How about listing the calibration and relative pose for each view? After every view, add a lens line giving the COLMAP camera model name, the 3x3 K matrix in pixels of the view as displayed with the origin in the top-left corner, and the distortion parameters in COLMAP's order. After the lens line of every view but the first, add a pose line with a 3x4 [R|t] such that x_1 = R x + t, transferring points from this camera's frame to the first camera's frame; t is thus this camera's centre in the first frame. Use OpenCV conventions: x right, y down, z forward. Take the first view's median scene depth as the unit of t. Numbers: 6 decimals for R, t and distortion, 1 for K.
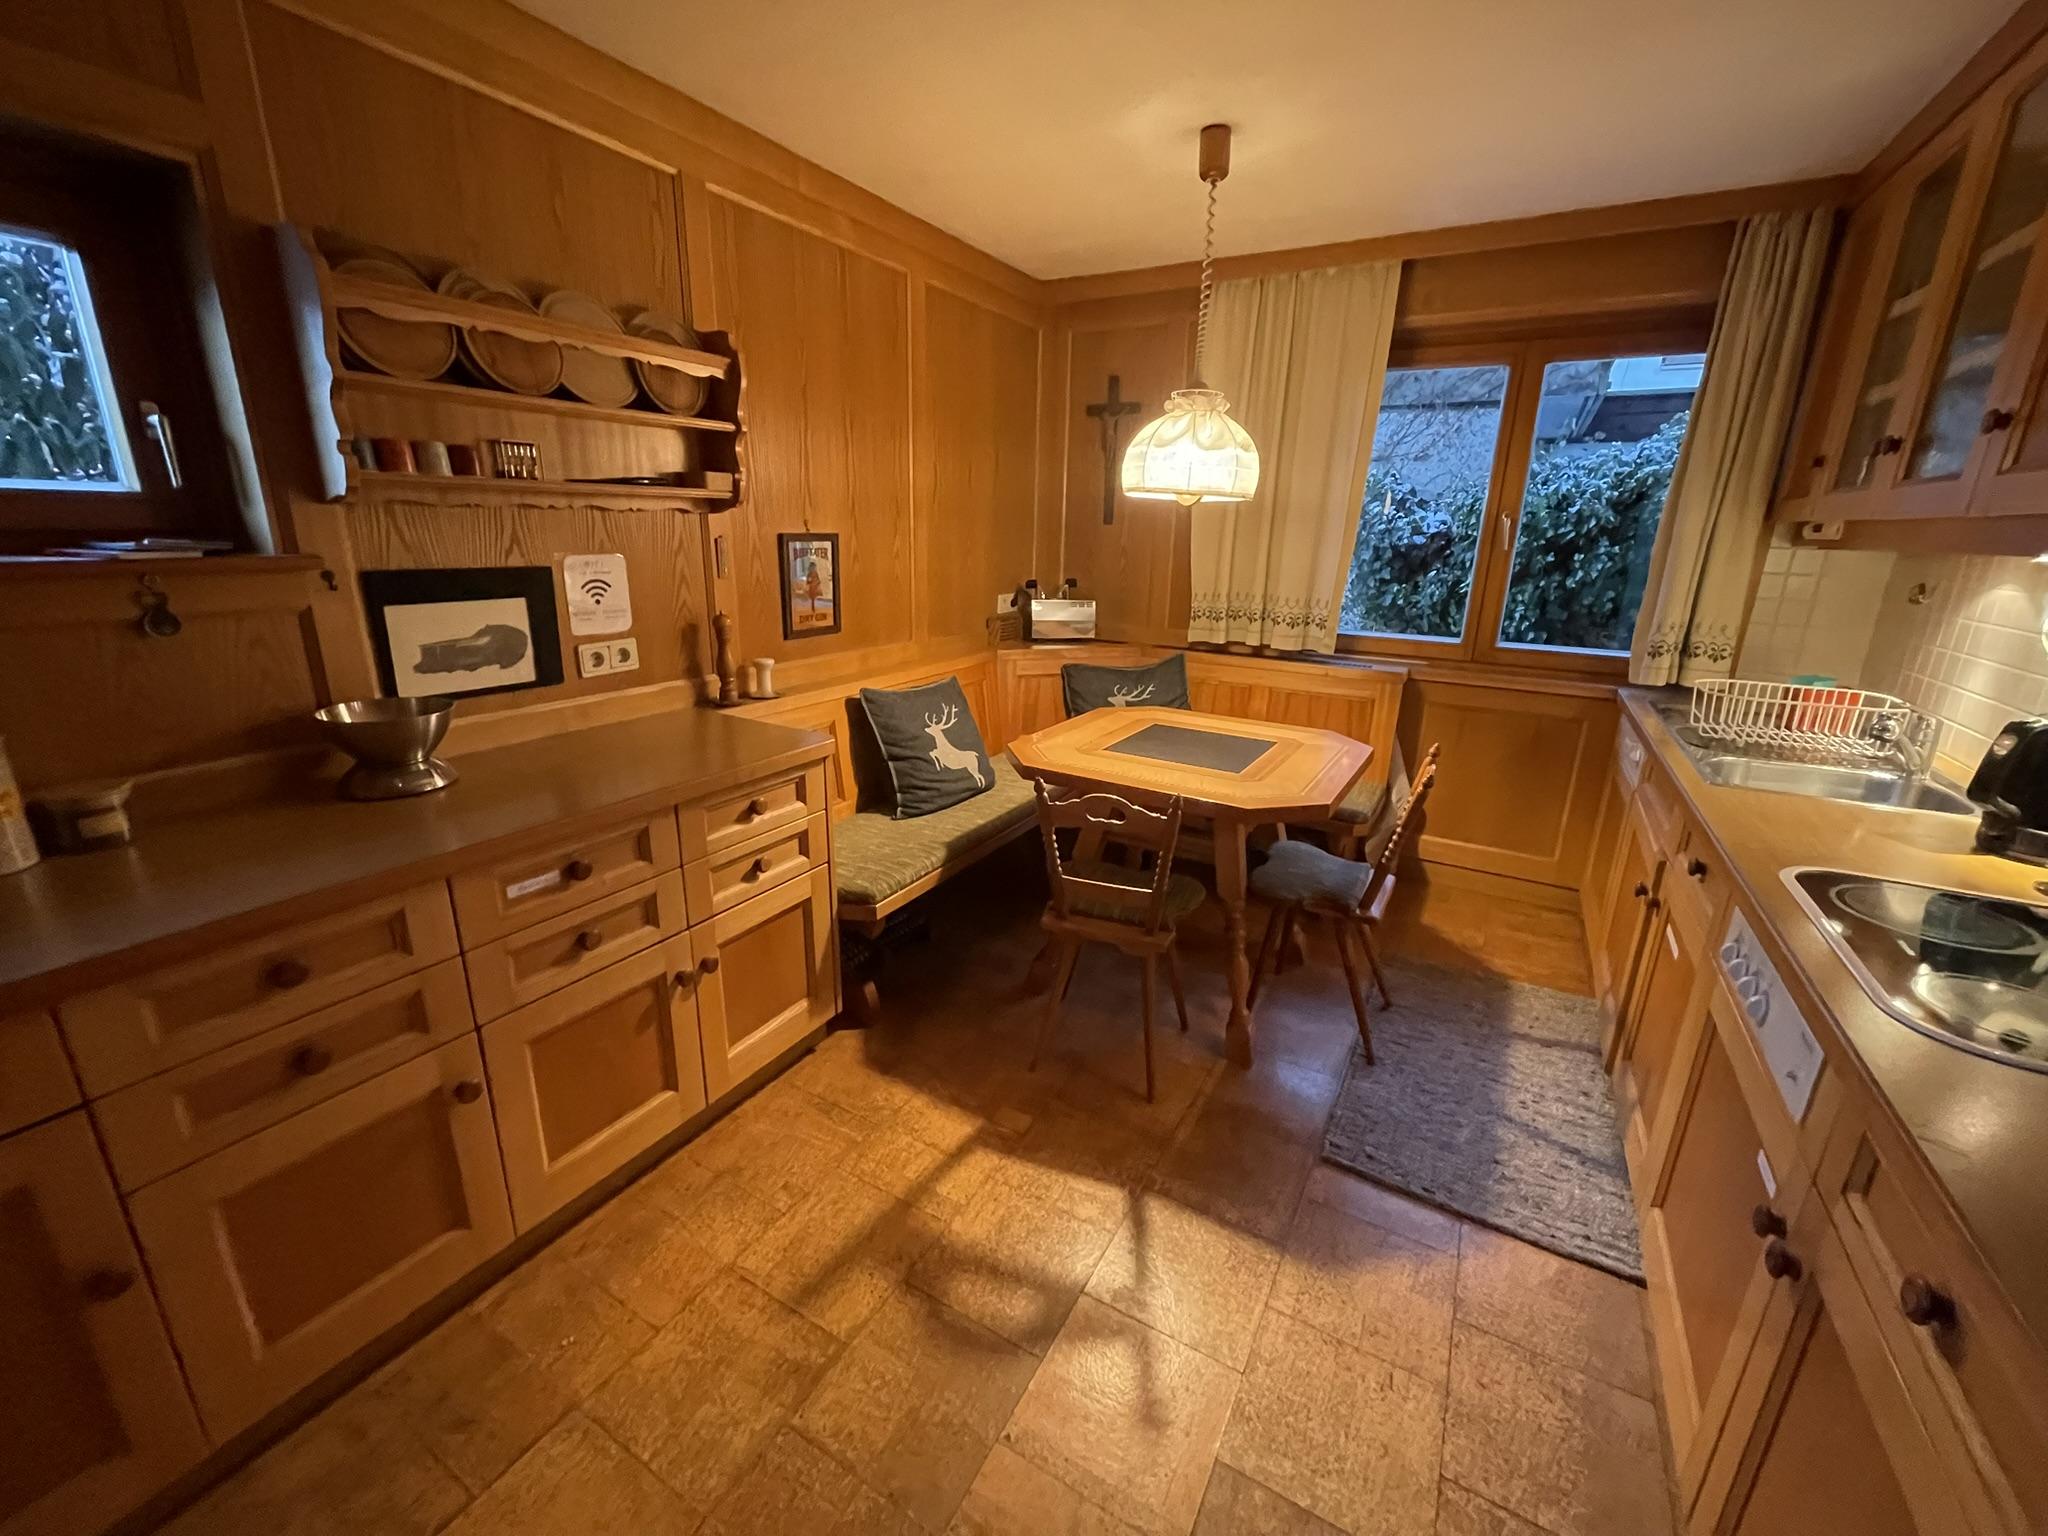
lens RADIAL K [[821.4, 0, 1021.1], [0, 821.4, 760.7], [0, 0, 1]] dist [0.000505, 0.000039]
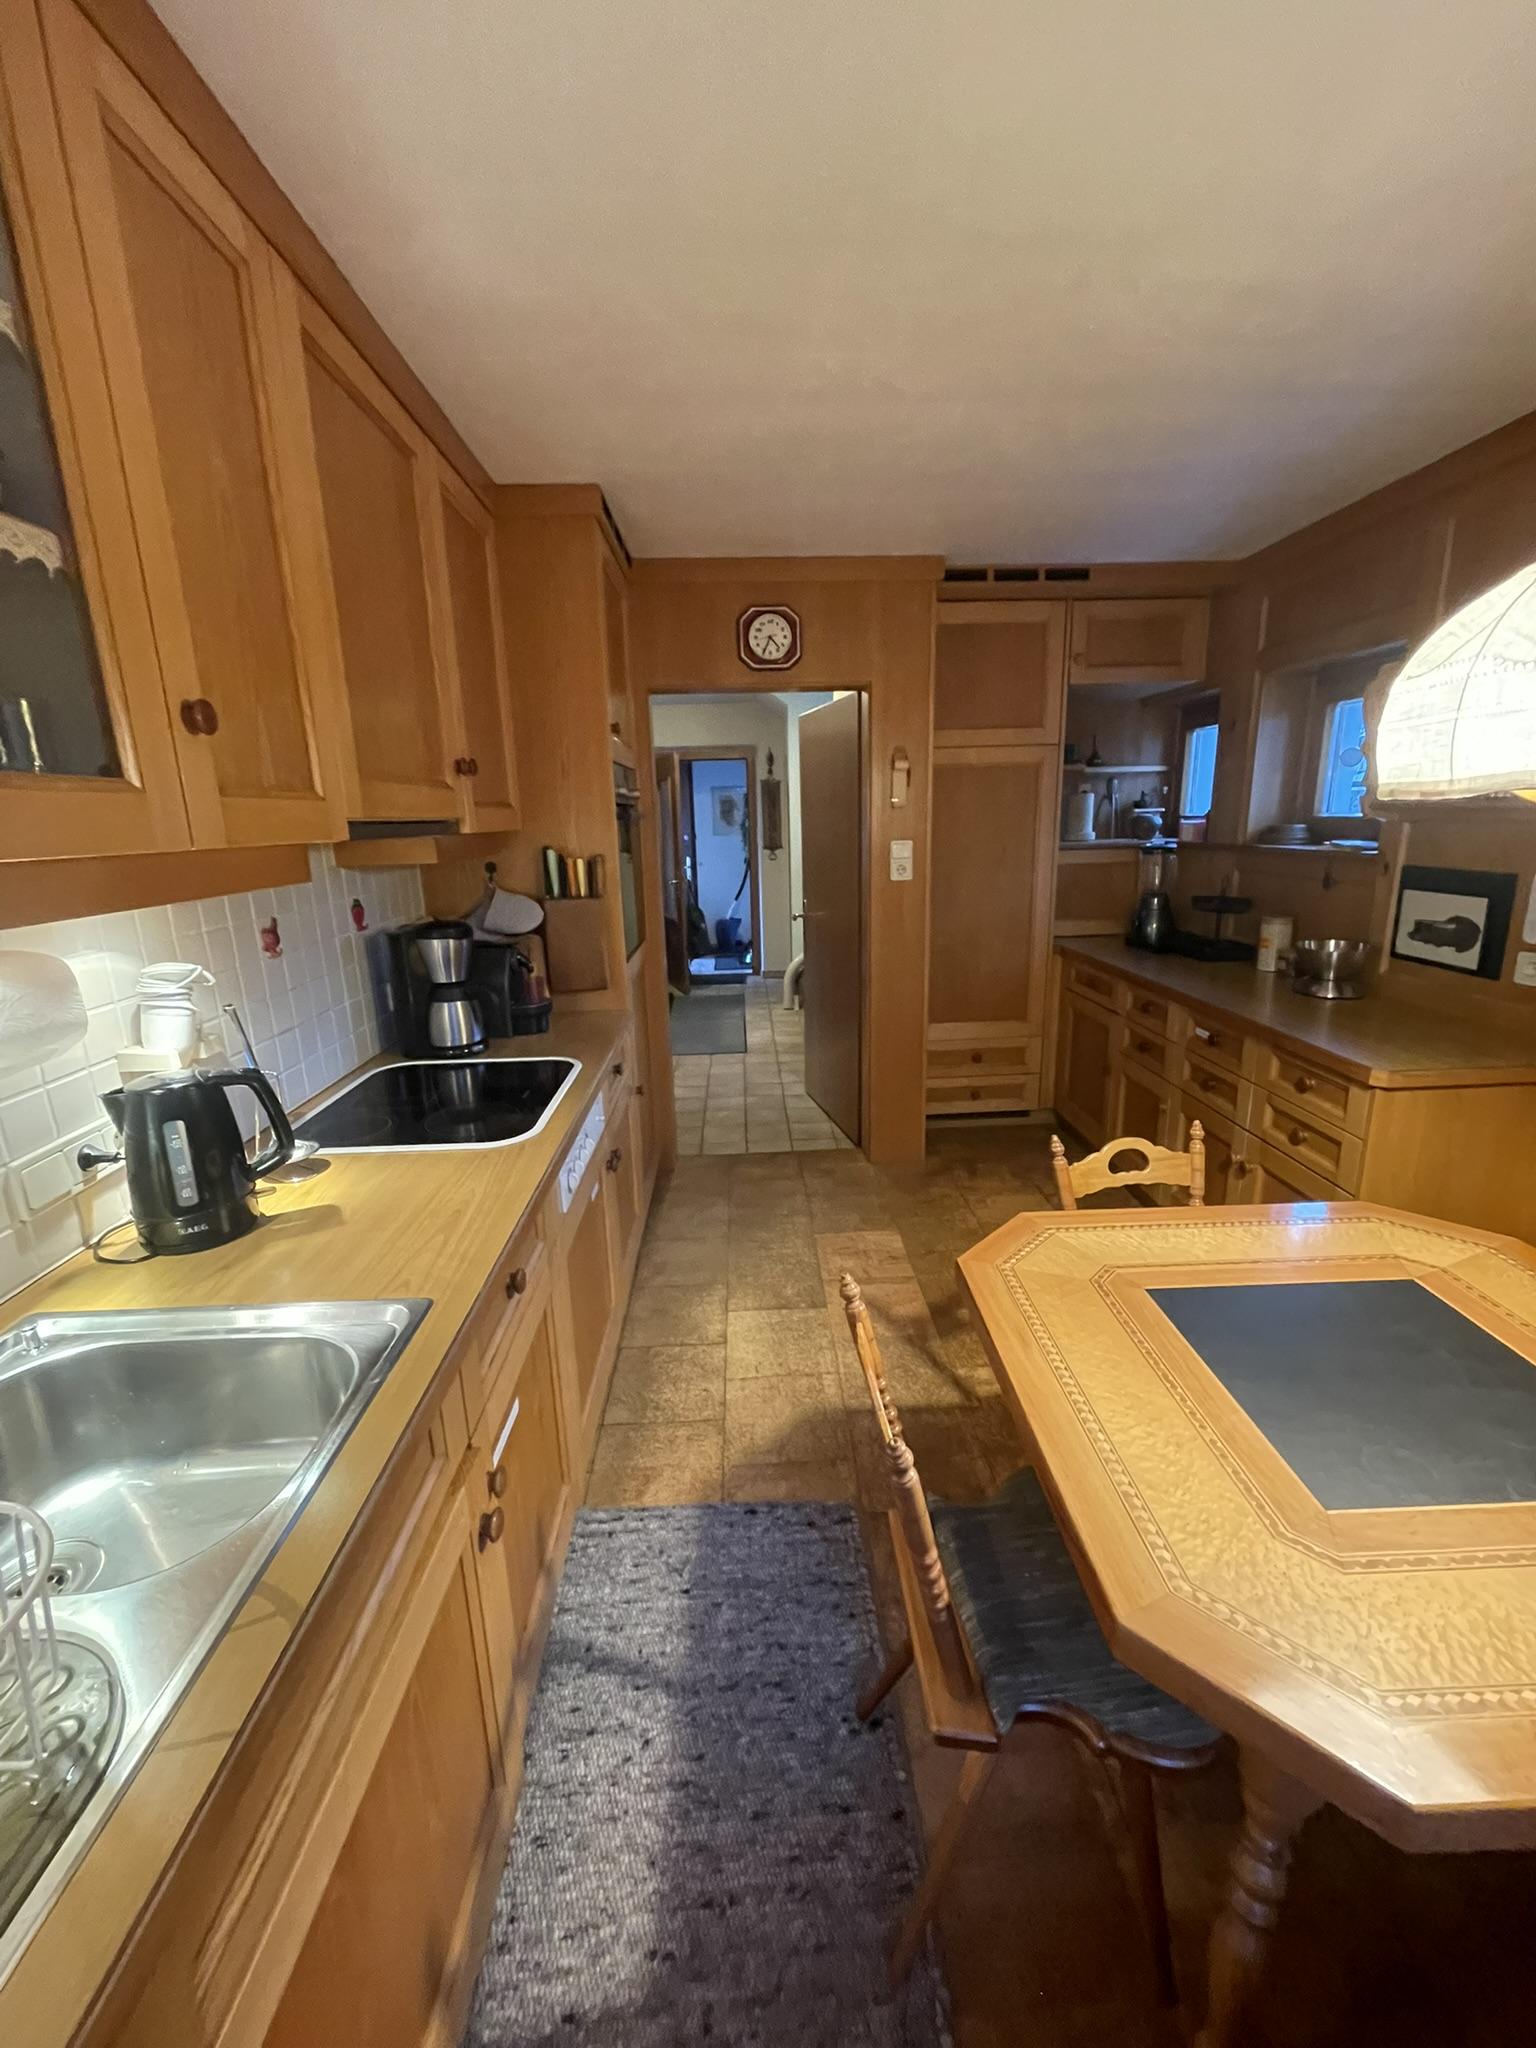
lens RADIAL K [[821.4, 0, 770.8], [0, 821.4, 1021.1], [0, 0, 1]] dist [0.000505, 0.000039]
pose [[-0.843823, 0.128961, -0.520896, 0.898446], [-0.144342, 0.880373, 0.451785, -0.434649], [0.516845, 0.456413, -0.724264, 1.430116]]
